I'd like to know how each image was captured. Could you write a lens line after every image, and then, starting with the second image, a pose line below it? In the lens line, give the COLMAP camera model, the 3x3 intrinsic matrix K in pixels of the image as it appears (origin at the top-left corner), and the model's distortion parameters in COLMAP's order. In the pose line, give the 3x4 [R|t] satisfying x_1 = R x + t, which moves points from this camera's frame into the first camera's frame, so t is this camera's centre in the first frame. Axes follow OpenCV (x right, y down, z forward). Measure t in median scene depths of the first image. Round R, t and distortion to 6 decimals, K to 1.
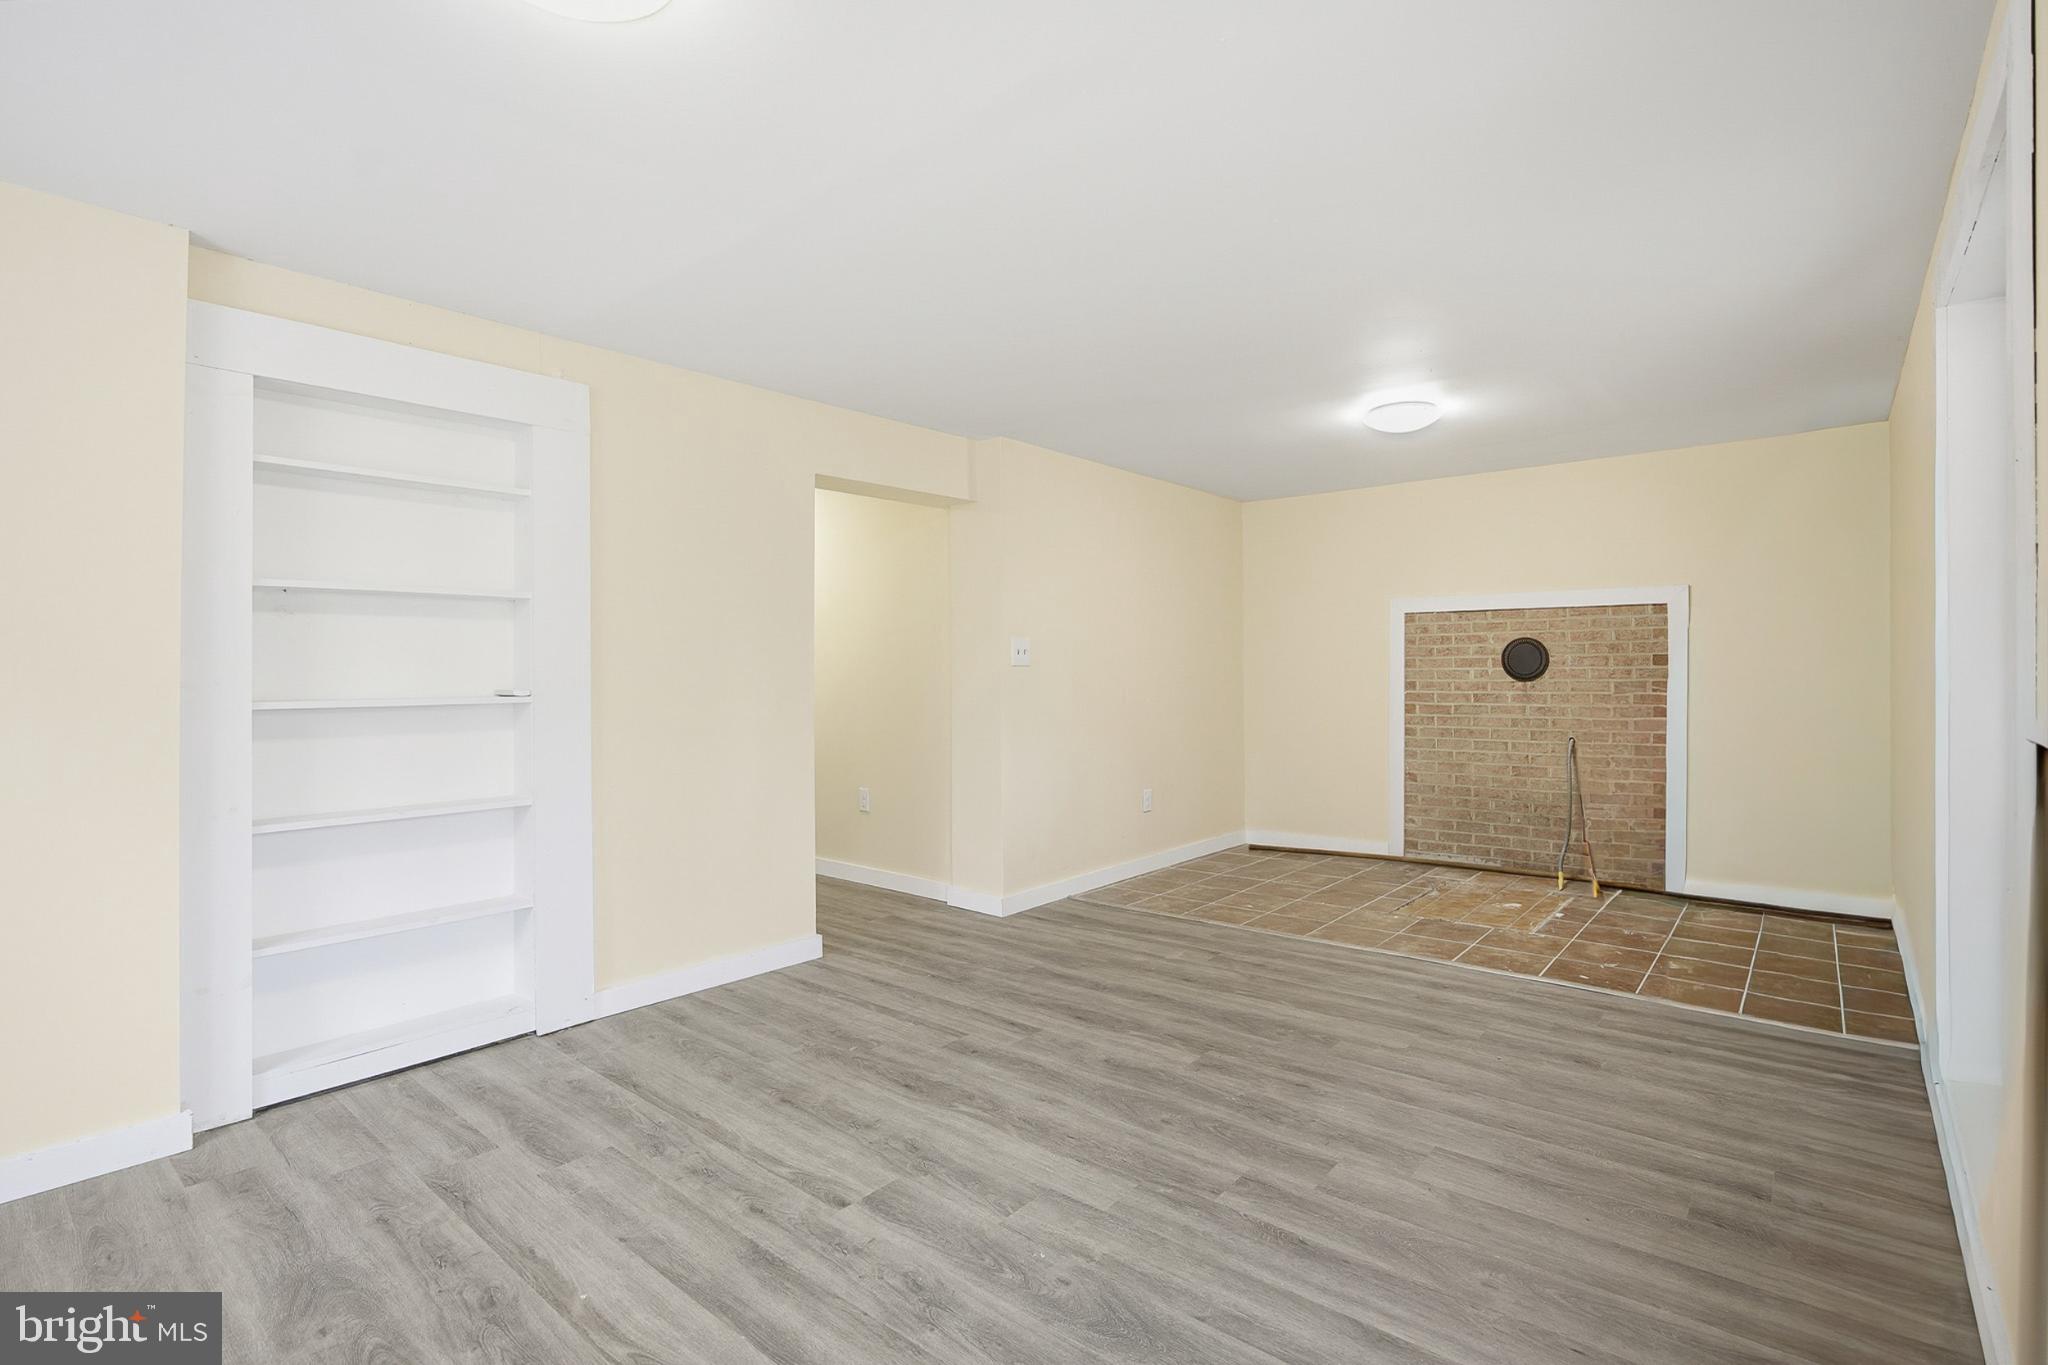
lens RADIAL K [[967.9, 0, 1024.3], [0, 967.9, 644.8], [0, 0, 1]] dist [-0.050626, 0.030189]
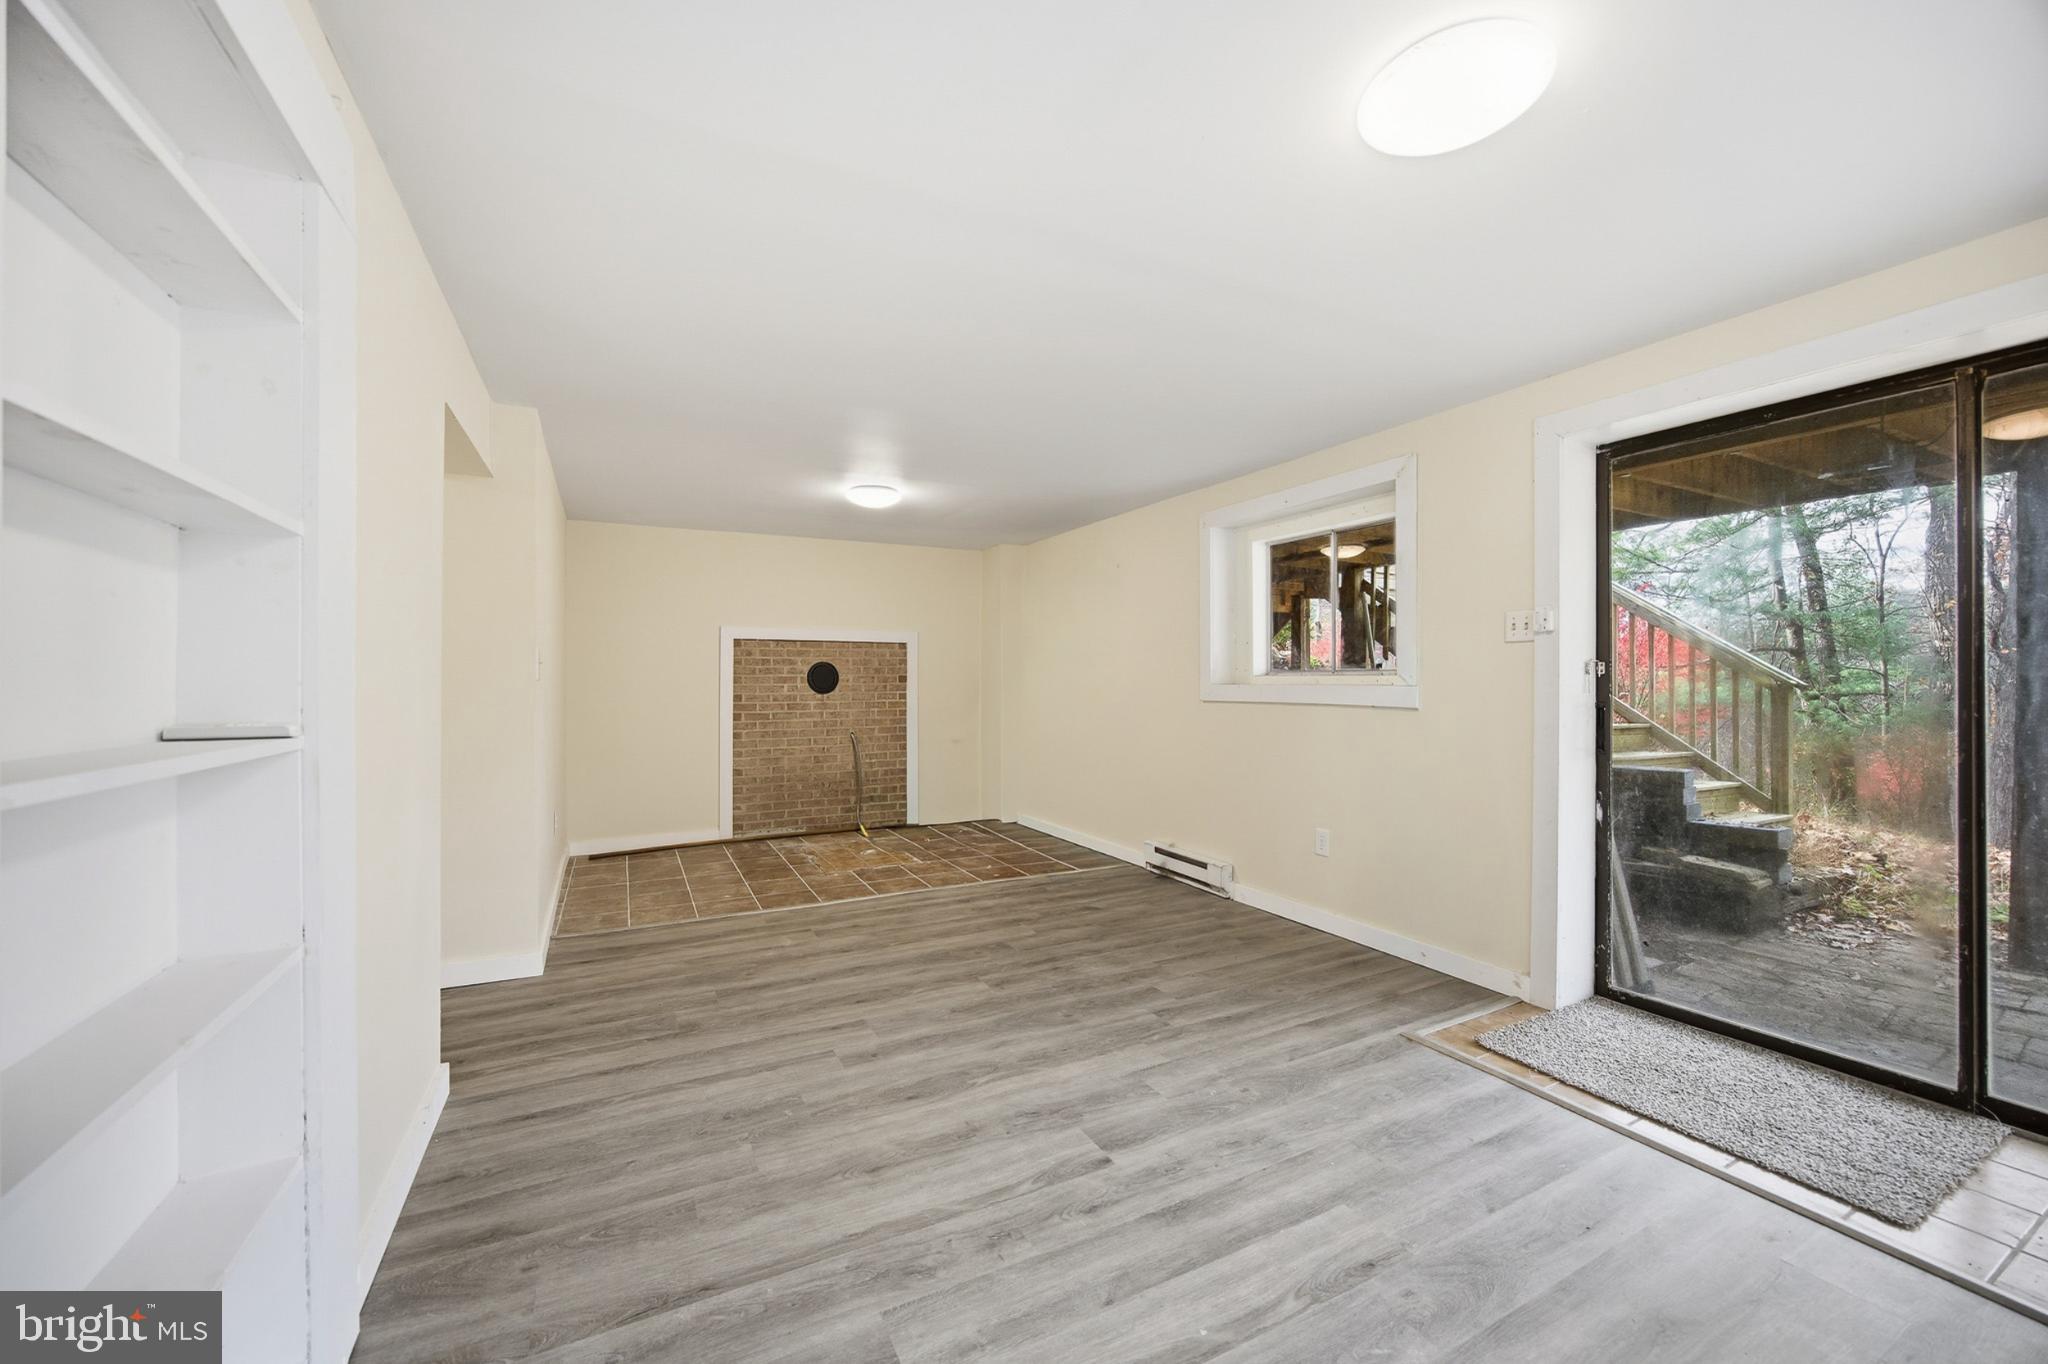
lens RADIAL K [[799.1, 0, 1027.4], [0, 799.1, 676.1], [0, 0, 1]] dist [-0.030910, 0.010594]
pose [[0.378213, 0.011944, 0.925641, -0.599021], [-0.024175, 0.999703, -0.003022, 0.012687], [-0.925403, -0.021234, 0.378390, 0.410161]]
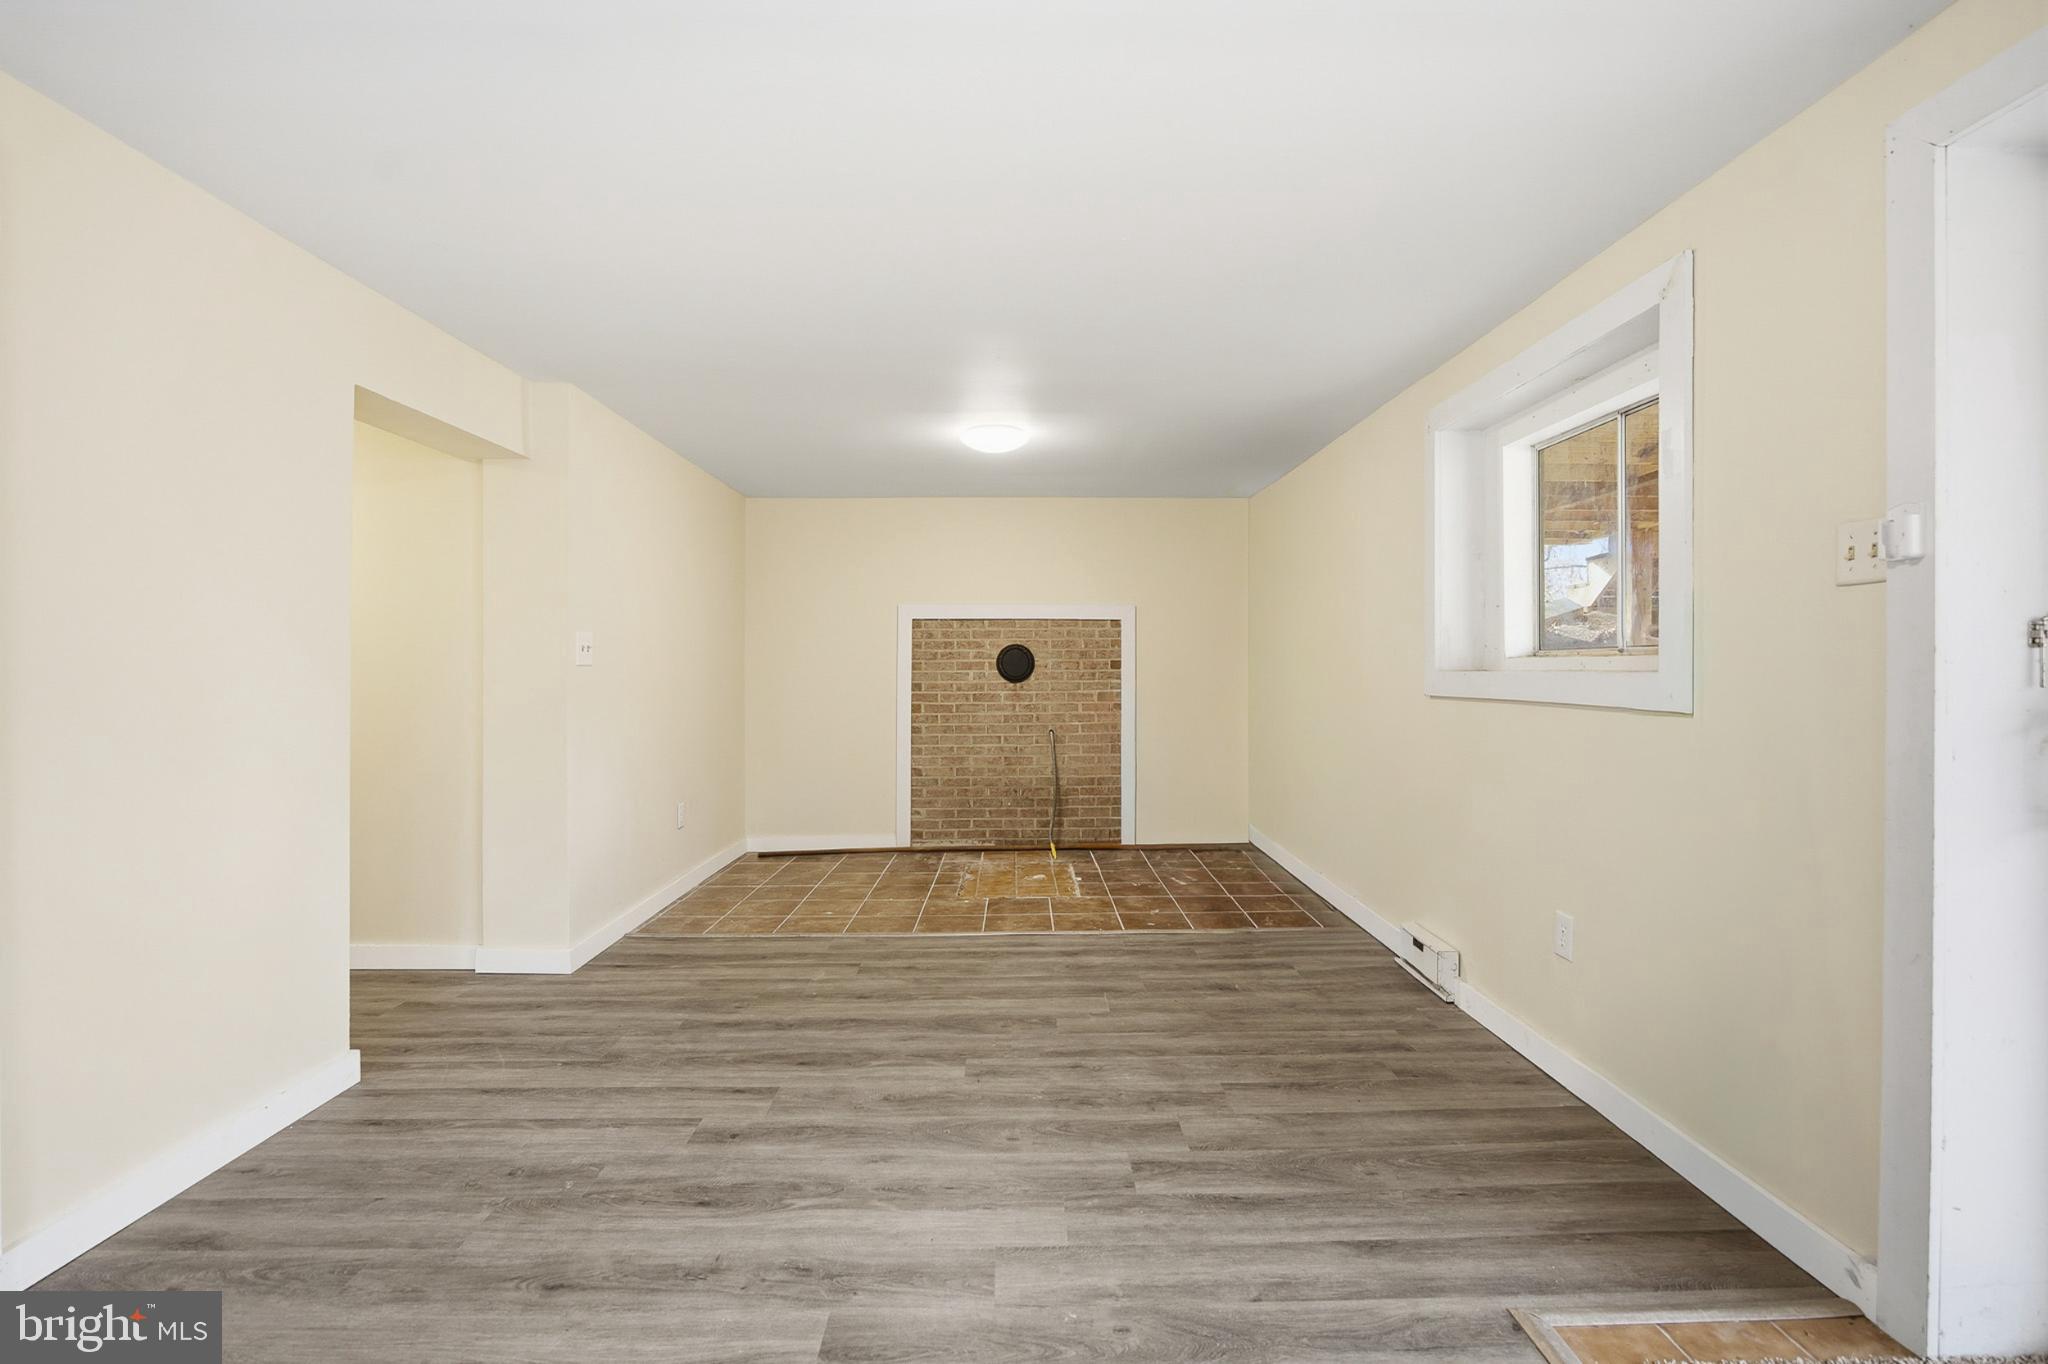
lens RADIAL K [[943.7, 0, 1027.8], [0, 943.7, 676.1], [0, 0, 1]] dist [-0.039705, 0.019884]
pose [[0.752442, 0.000834, 0.658658, -0.296071], [-0.018777, 0.999620, 0.020184, 0.010246], [-0.658390, -0.027555, 0.752172, 0.192331]]
